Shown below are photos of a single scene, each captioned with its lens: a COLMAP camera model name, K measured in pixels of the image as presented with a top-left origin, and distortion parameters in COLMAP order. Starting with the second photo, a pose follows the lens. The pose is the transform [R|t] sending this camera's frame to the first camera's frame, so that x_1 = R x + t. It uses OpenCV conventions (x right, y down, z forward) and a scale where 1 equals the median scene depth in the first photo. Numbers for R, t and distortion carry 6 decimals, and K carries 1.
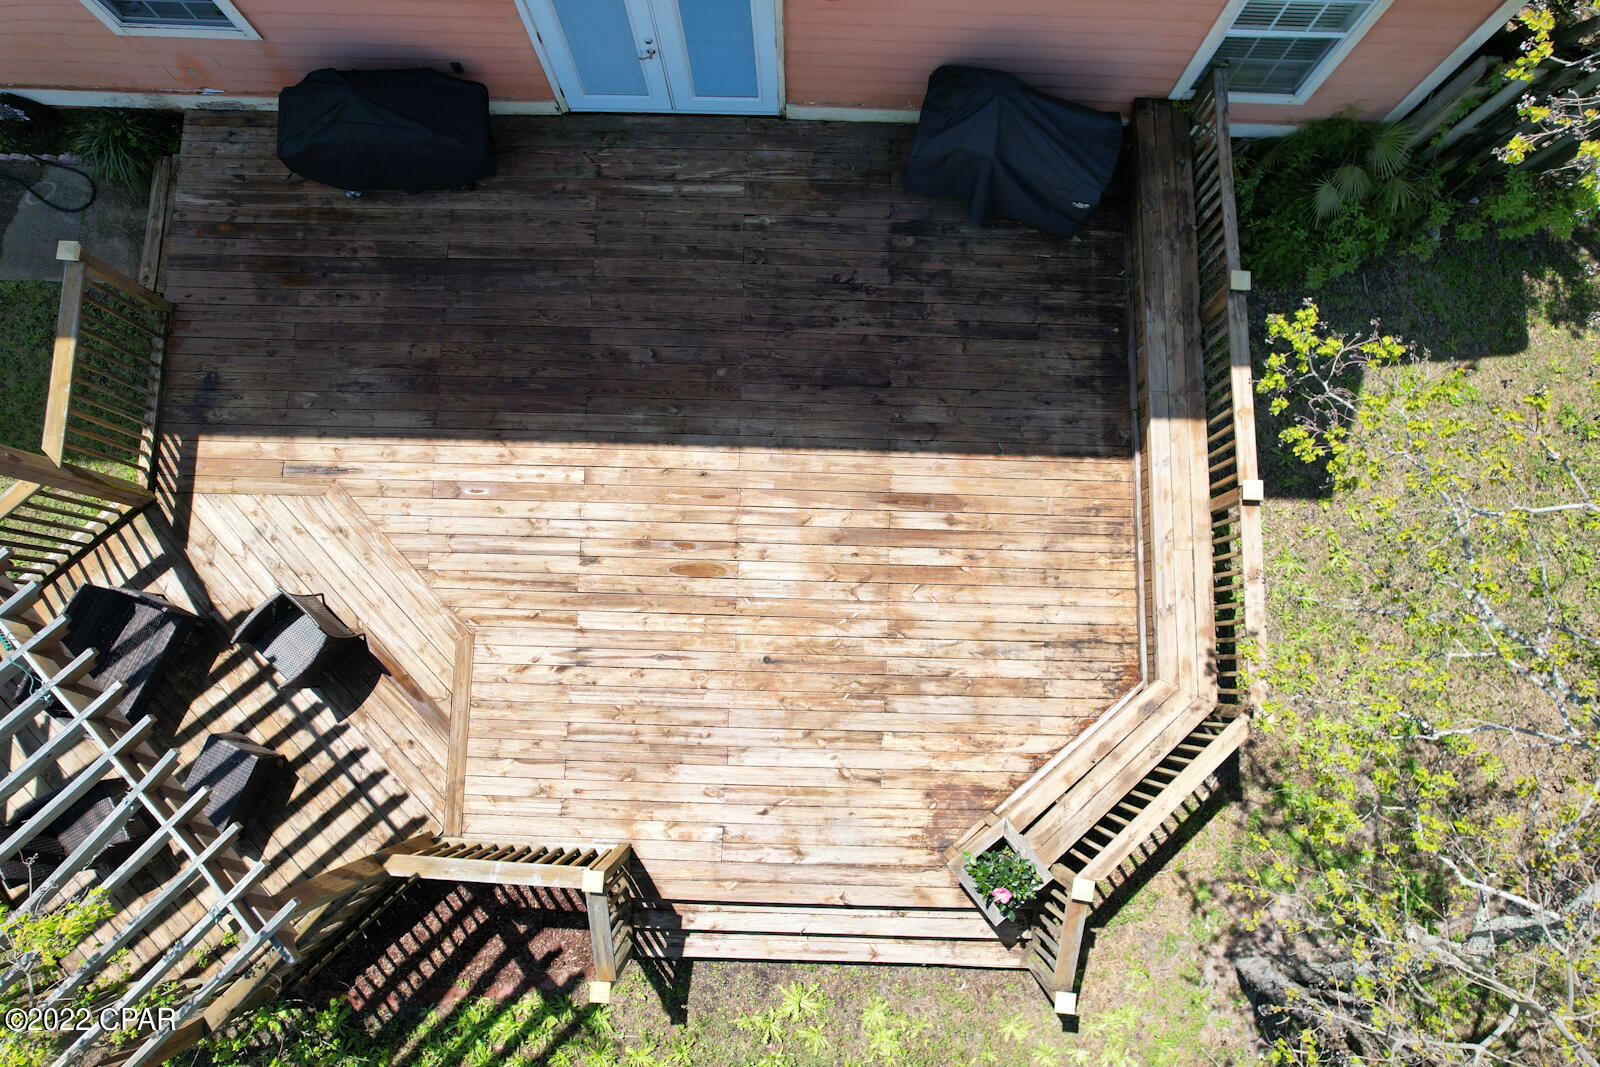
lens RADIAL K [[1018.3, 0, 808.3], [0, 1018.3, 532.9], [0, 0, 1]] dist [-0.061363, 0.038695]
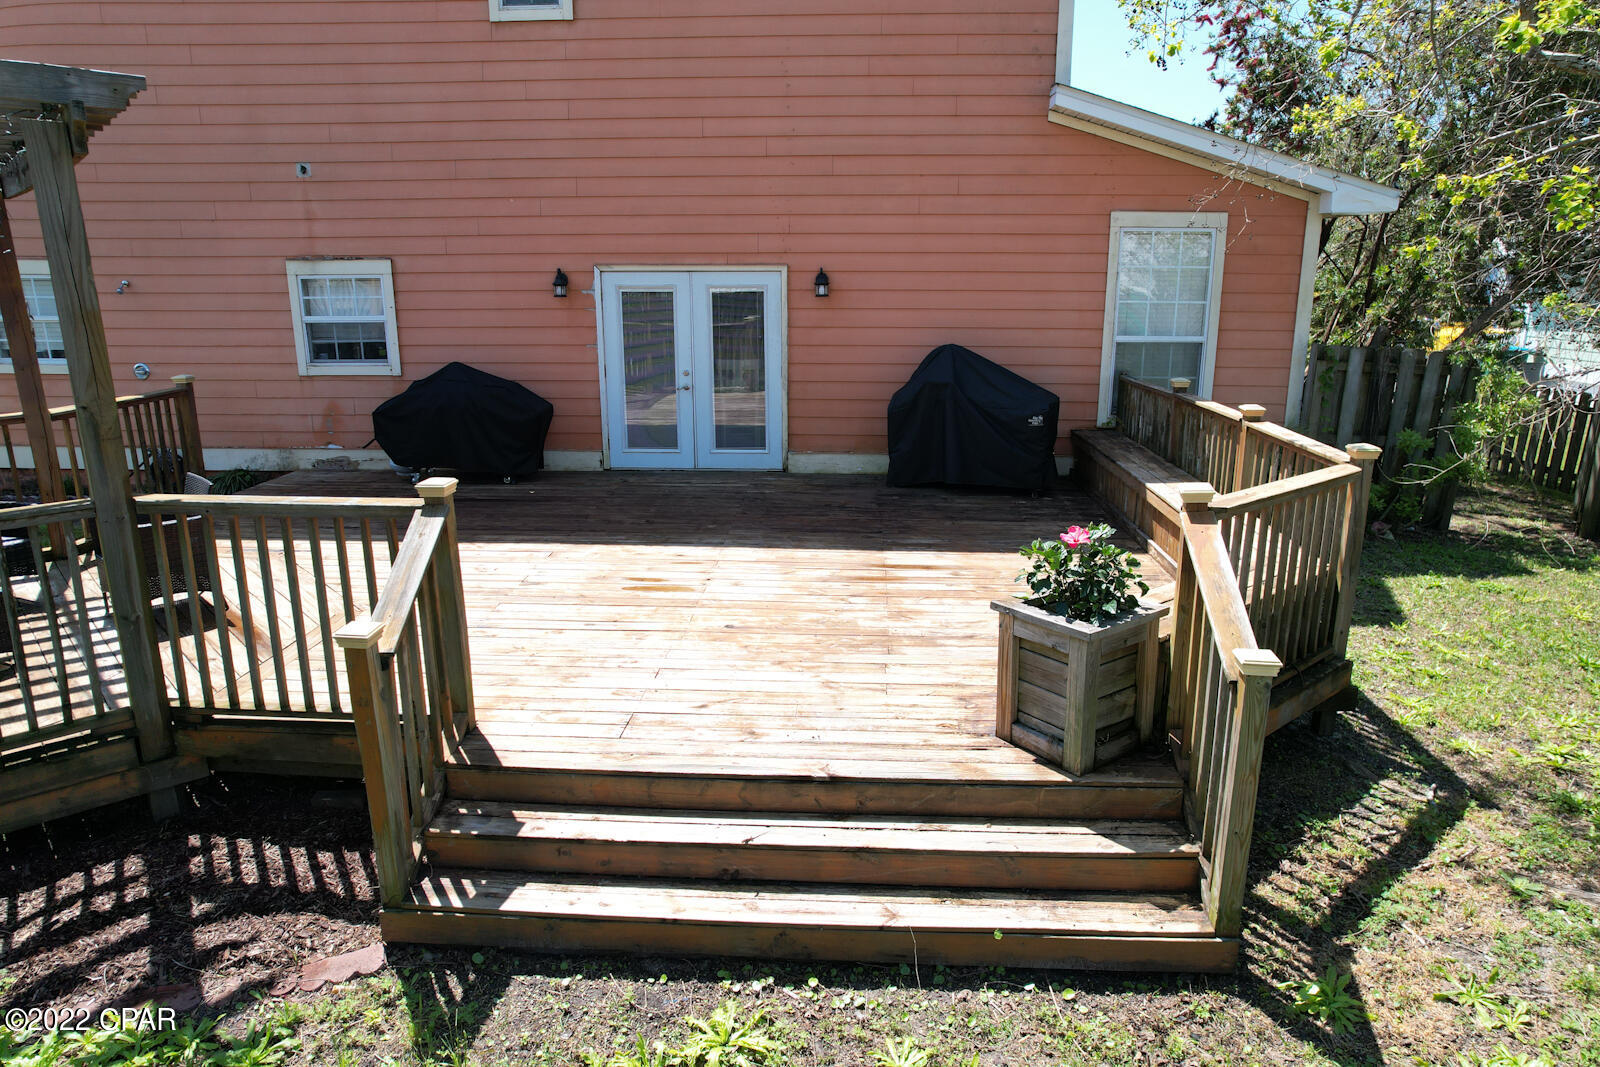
lens RADIAL K [[1022.5, 0, 807.0], [0, 1022.5, 531.9], [0, 0, 1]] dist [-0.083399, 0.078613]
pose [[0.999622, 0.002224, -0.027391, 0.036799], [-0.026141, 0.384416, -0.922790, 0.785241], [0.008477, 0.923157, 0.384329, 0.635318]]
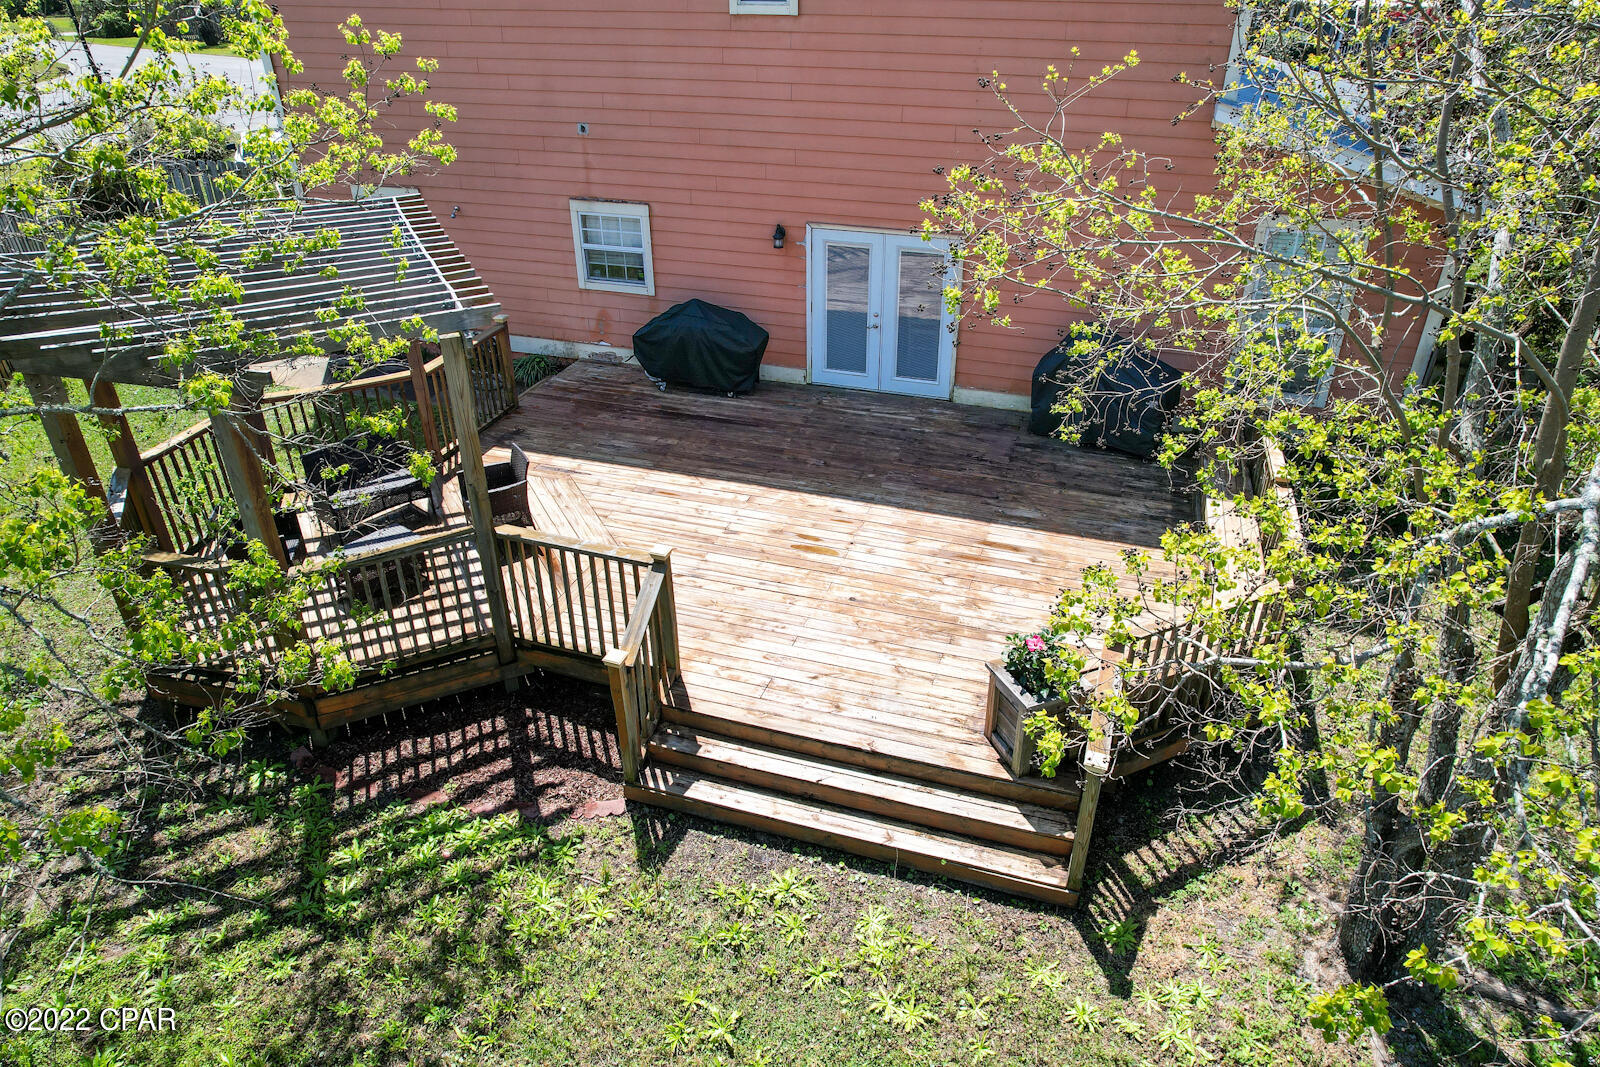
lens RADIAL K [[1018.3, 0, 808.3], [0, 1018.3, 532.9], [0, 0, 1]] dist [-0.061363, 0.038695]
pose [[0.960160, 0.137466, -0.243300, 0.171848], [-0.276183, 0.599531, -0.751190, 0.922502], [0.042603, 0.788458, 0.613611, 0.250725]]
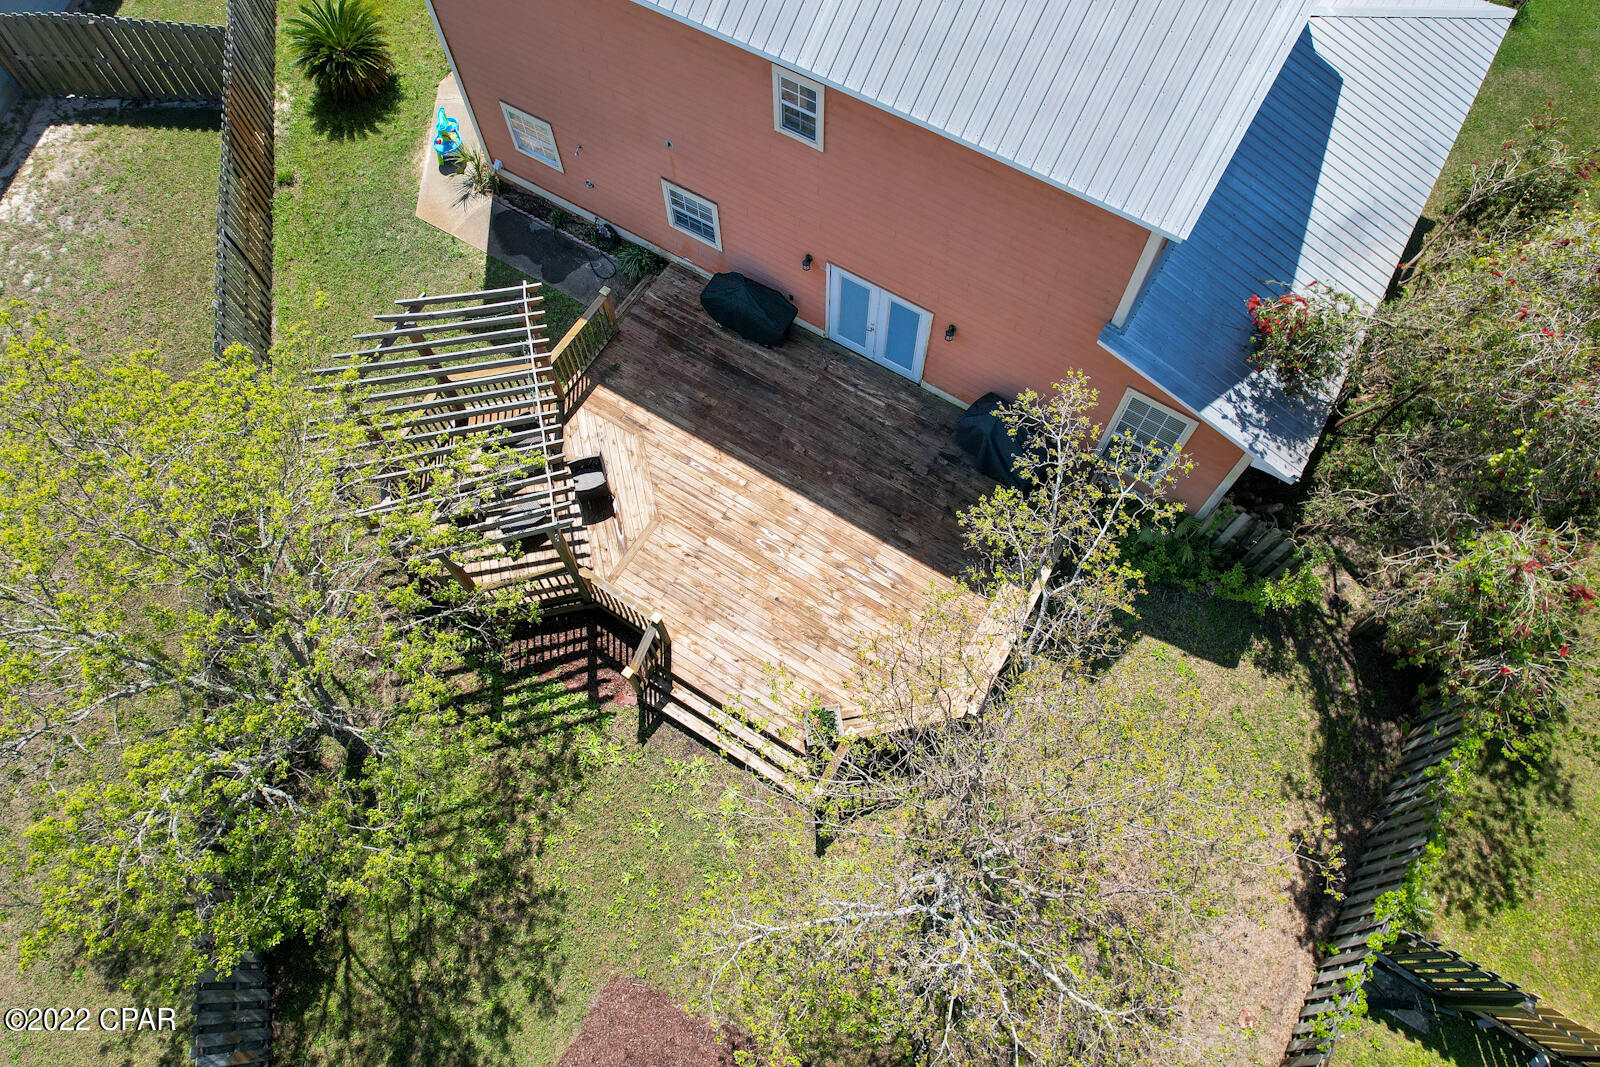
lens RADIAL K [[1018.3, 0, 808.3], [0, 1018.3, 532.9], [0, 0, 1]] dist [-0.061363, 0.038695]
pose [[0.865816, 0.454285, -0.209733, 0.364661], [-0.495272, 0.837727, -0.230041, 0.438295], [0.071195, 0.303048, 0.950312, -0.910139]]
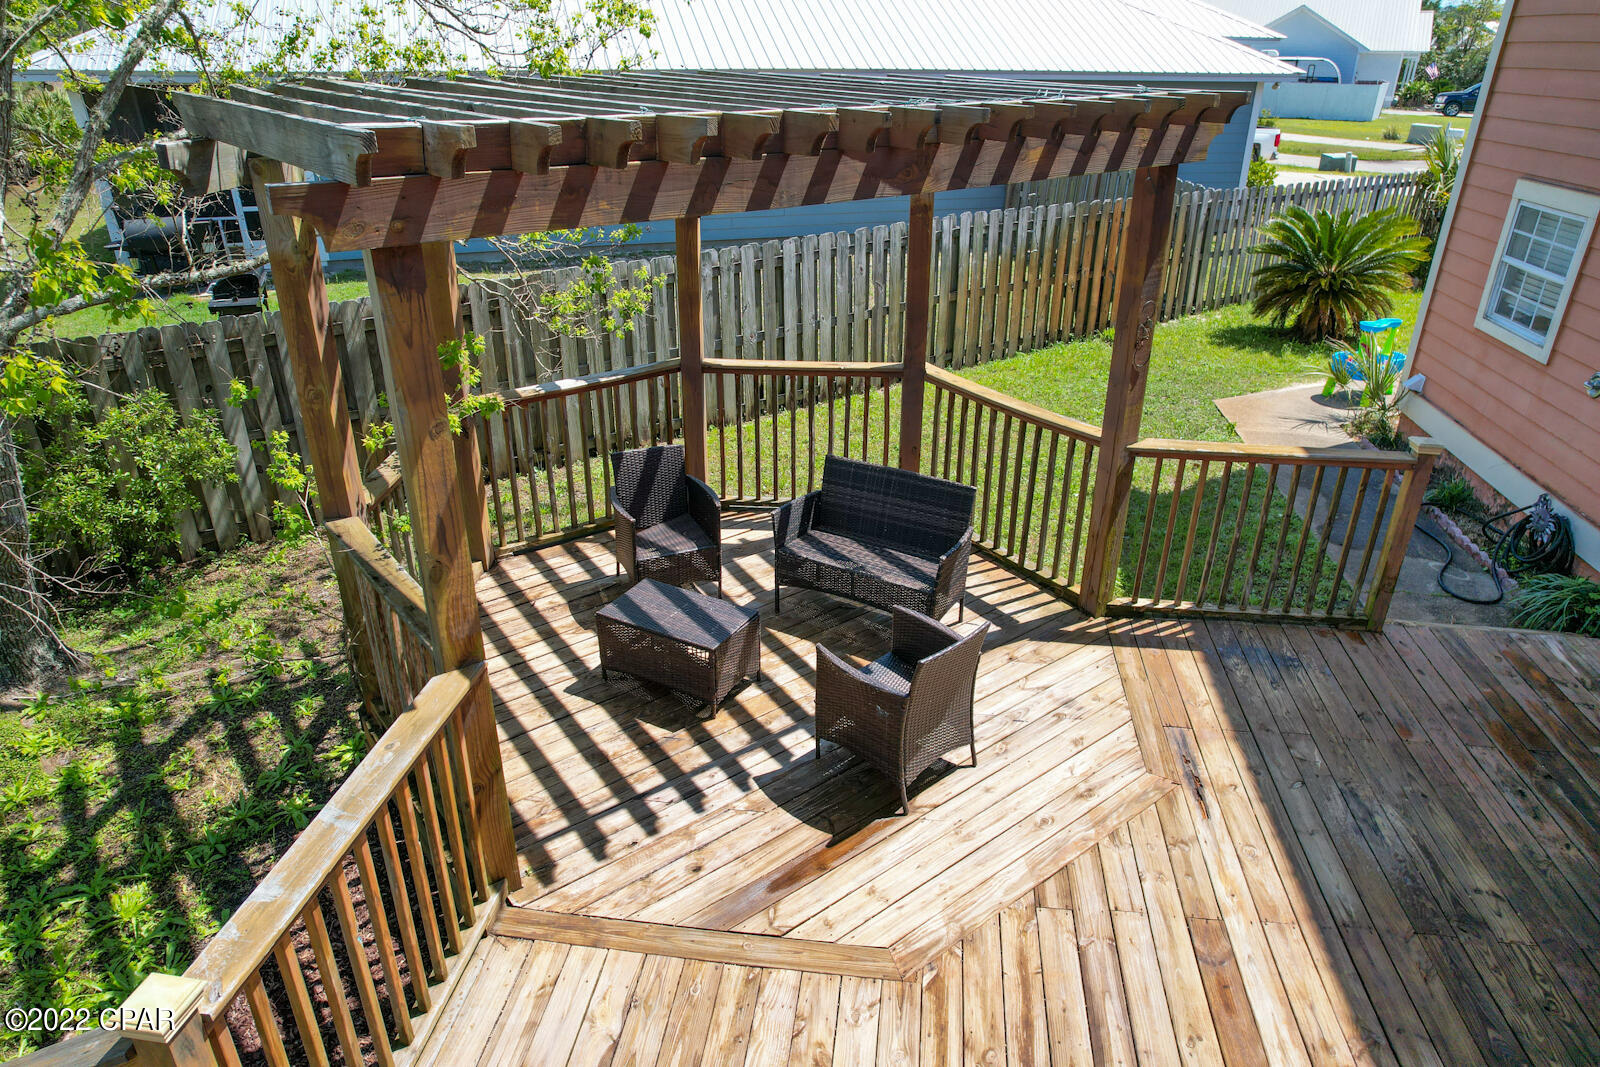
lens RADIAL K [[1018.3, 0, 808.3], [0, 1018.3, 532.9], [0, 0, 1]] dist [-0.061363, 0.038695]
pose [[-0.092719, 0.431279, -0.897442, -0.005797], [-0.987290, 0.077022, 0.139016, 0.063716], [0.129077, 0.898925, 0.418656, 0.614701]]
